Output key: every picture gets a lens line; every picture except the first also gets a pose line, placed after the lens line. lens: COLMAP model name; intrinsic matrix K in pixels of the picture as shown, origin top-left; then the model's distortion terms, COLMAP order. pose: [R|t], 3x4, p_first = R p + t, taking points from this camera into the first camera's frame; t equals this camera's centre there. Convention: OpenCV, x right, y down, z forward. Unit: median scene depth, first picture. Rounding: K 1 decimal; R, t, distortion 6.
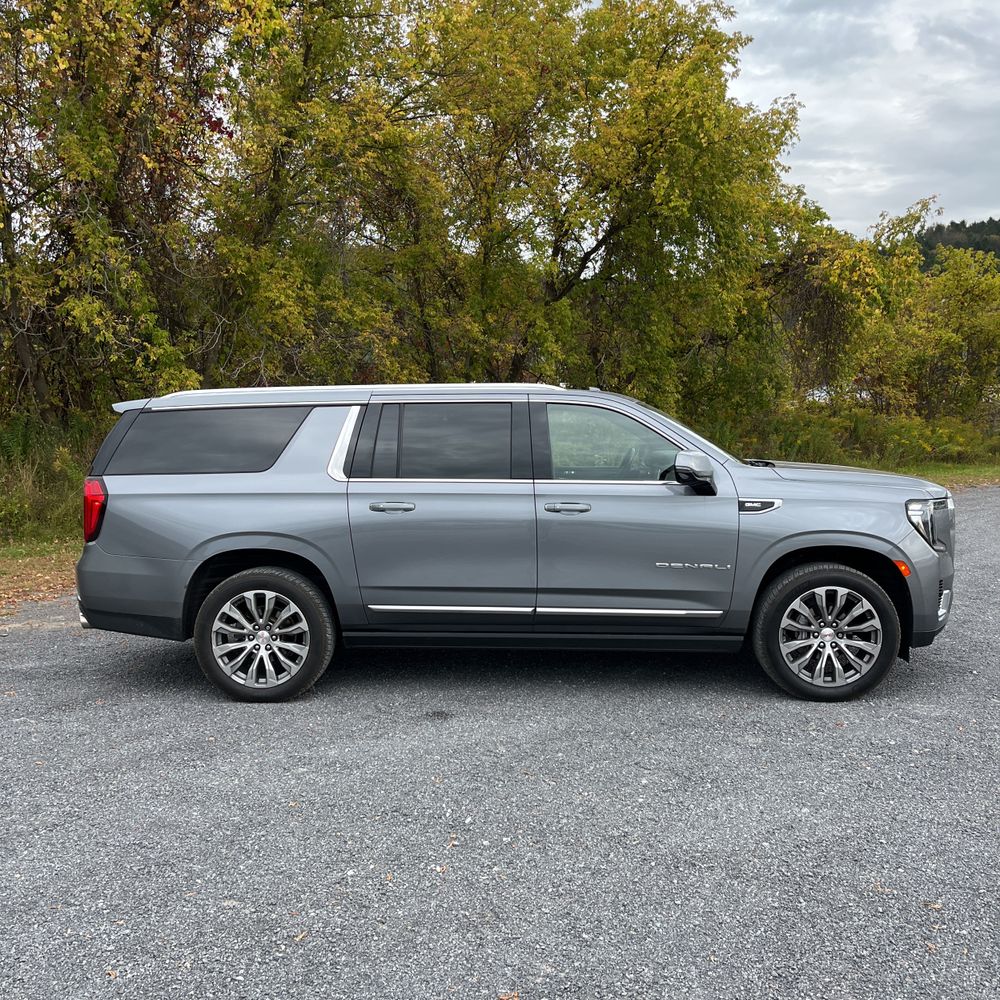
lens RADIAL K [[1058.2, 0, 483.7], [0, 1058.2, 498.8], [0, 0, 1]] dist [0.024628, -0.007923]
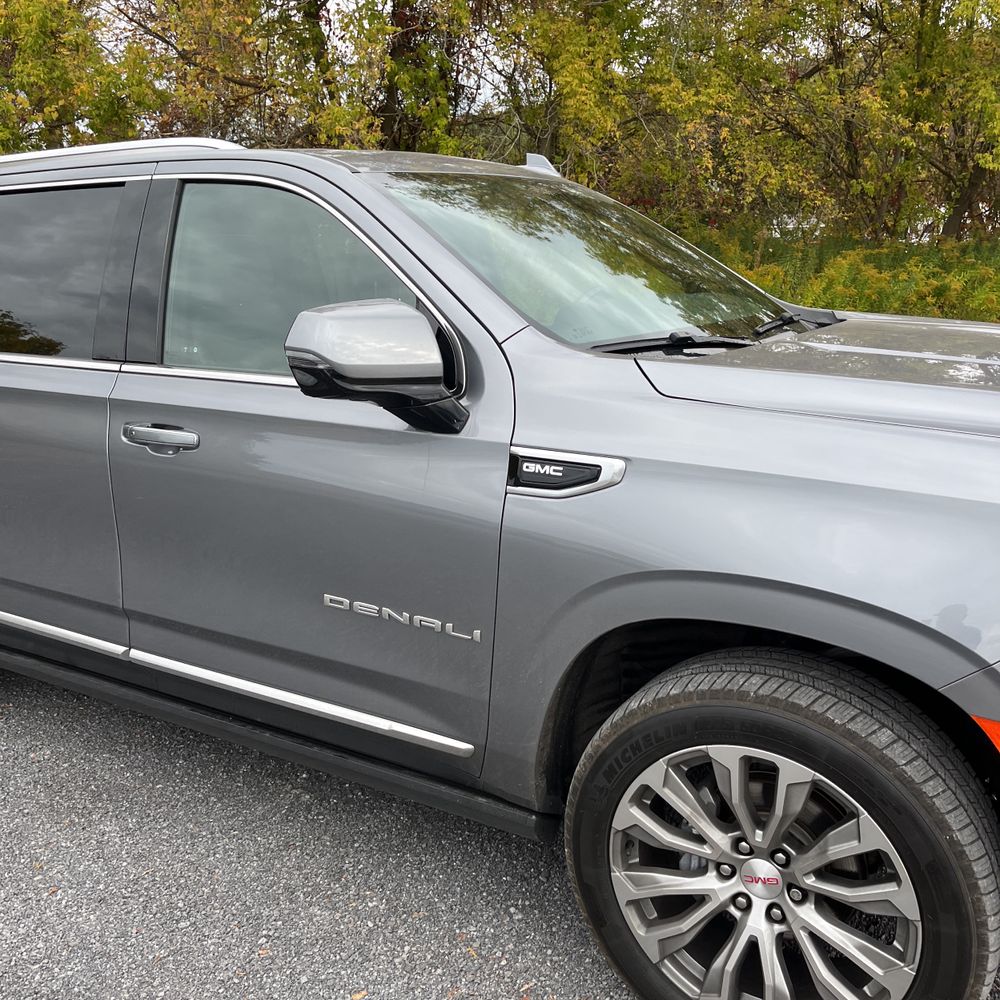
lens RADIAL K [[1058.2, 0, 483.7], [0, 1058.2, 498.8], [0, 0, 1]] dist [0.024628, -0.007923]
pose [[0.874474, 0.101496, -0.474336, 0.333089], [-0.024641, 0.985897, 0.165531, -0.033562], [0.484447, -0.133064, 0.864642, 0.586339]]
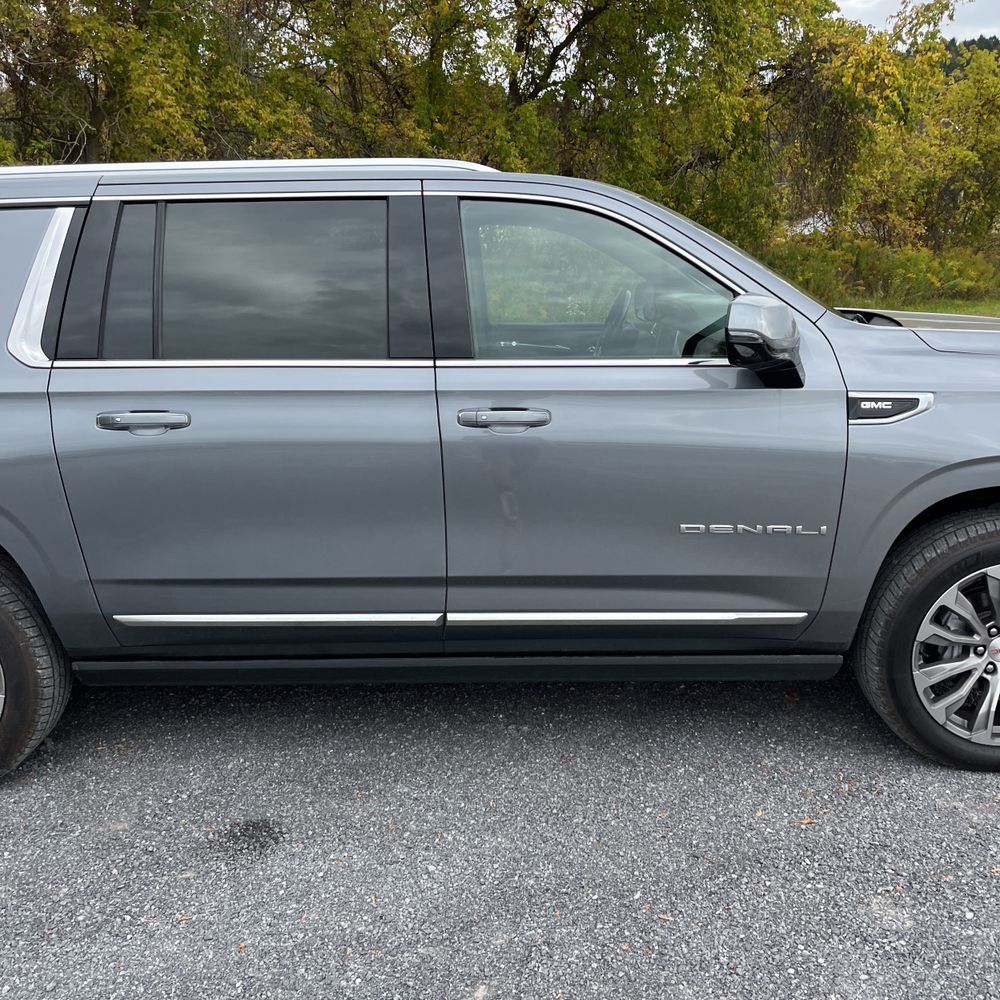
lens RADIAL K [[1050.1, 0, 512.3], [0, 1050.1, 529.5], [0, 0, 1]] dist [0.099425, -0.194542]
pose [[0.998548, -0.023857, 0.048307, 0.049496], [0.015103, 0.984616, 0.174079, -0.021640], [-0.051717, -0.173097, 0.983546, 0.429347]]
